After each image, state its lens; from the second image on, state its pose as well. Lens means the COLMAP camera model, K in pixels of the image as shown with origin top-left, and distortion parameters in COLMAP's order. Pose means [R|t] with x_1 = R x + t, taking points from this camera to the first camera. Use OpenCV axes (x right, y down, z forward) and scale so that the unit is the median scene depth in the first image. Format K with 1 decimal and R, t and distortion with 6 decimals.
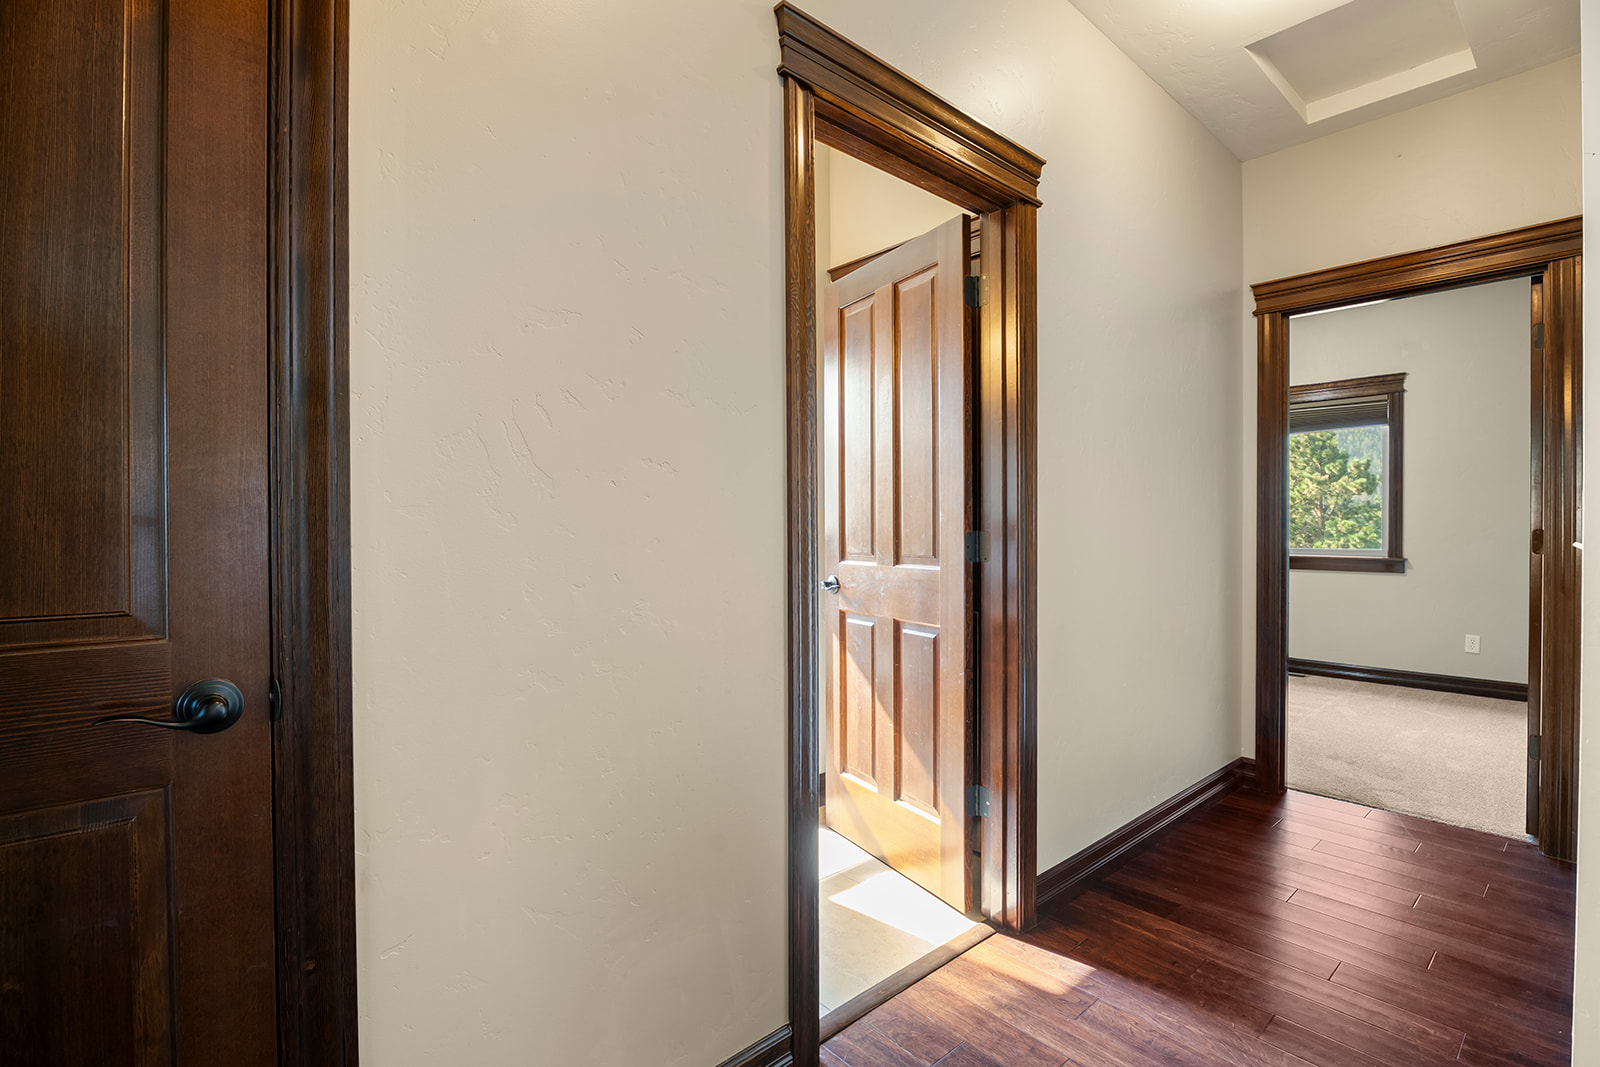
lens RADIAL K [[742.5, 0, 801.3], [0, 742.5, 528.6], [0, 0, 1]] dist [-0.000480, -0.000187]
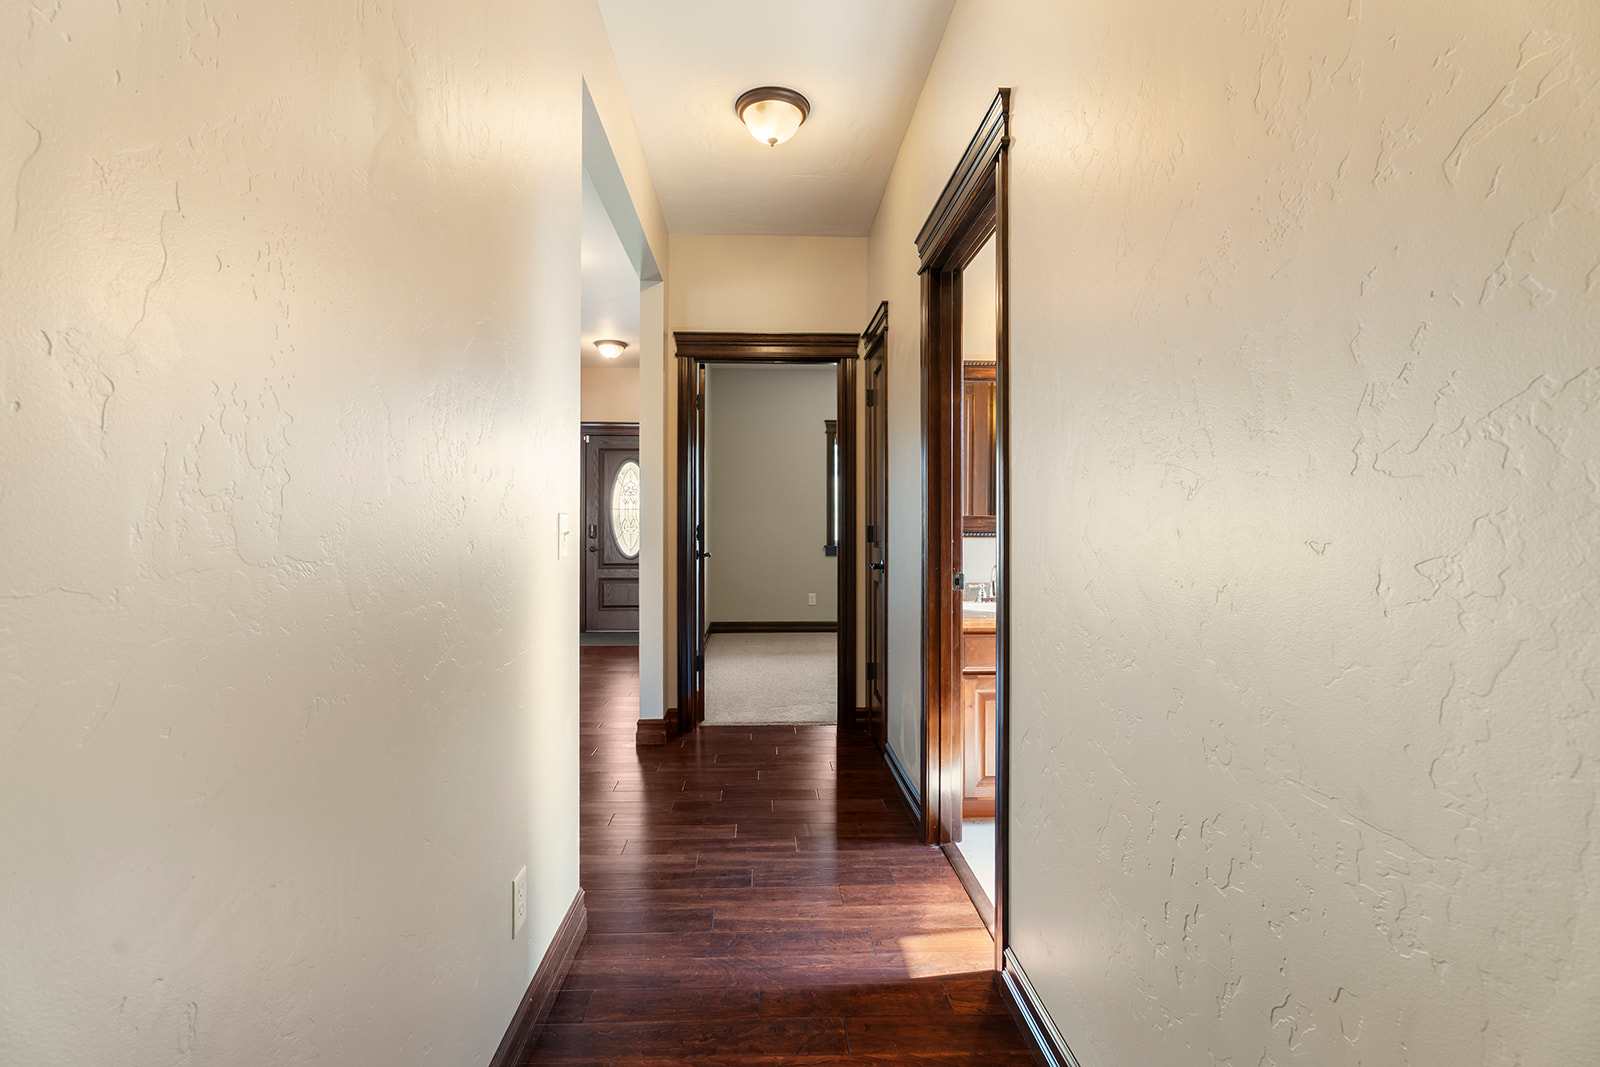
lens RADIAL K [[742.5, 0, 801.3], [0, 742.5, 528.6], [0, 0, 1]] dist [-0.000480, -0.000187]
pose [[-0.624432, 0.004544, -0.781066, 1.200266], [0.004152, 0.999988, 0.002498, 0.003539], [0.781068, -0.001684, -0.624444, 1.454845]]
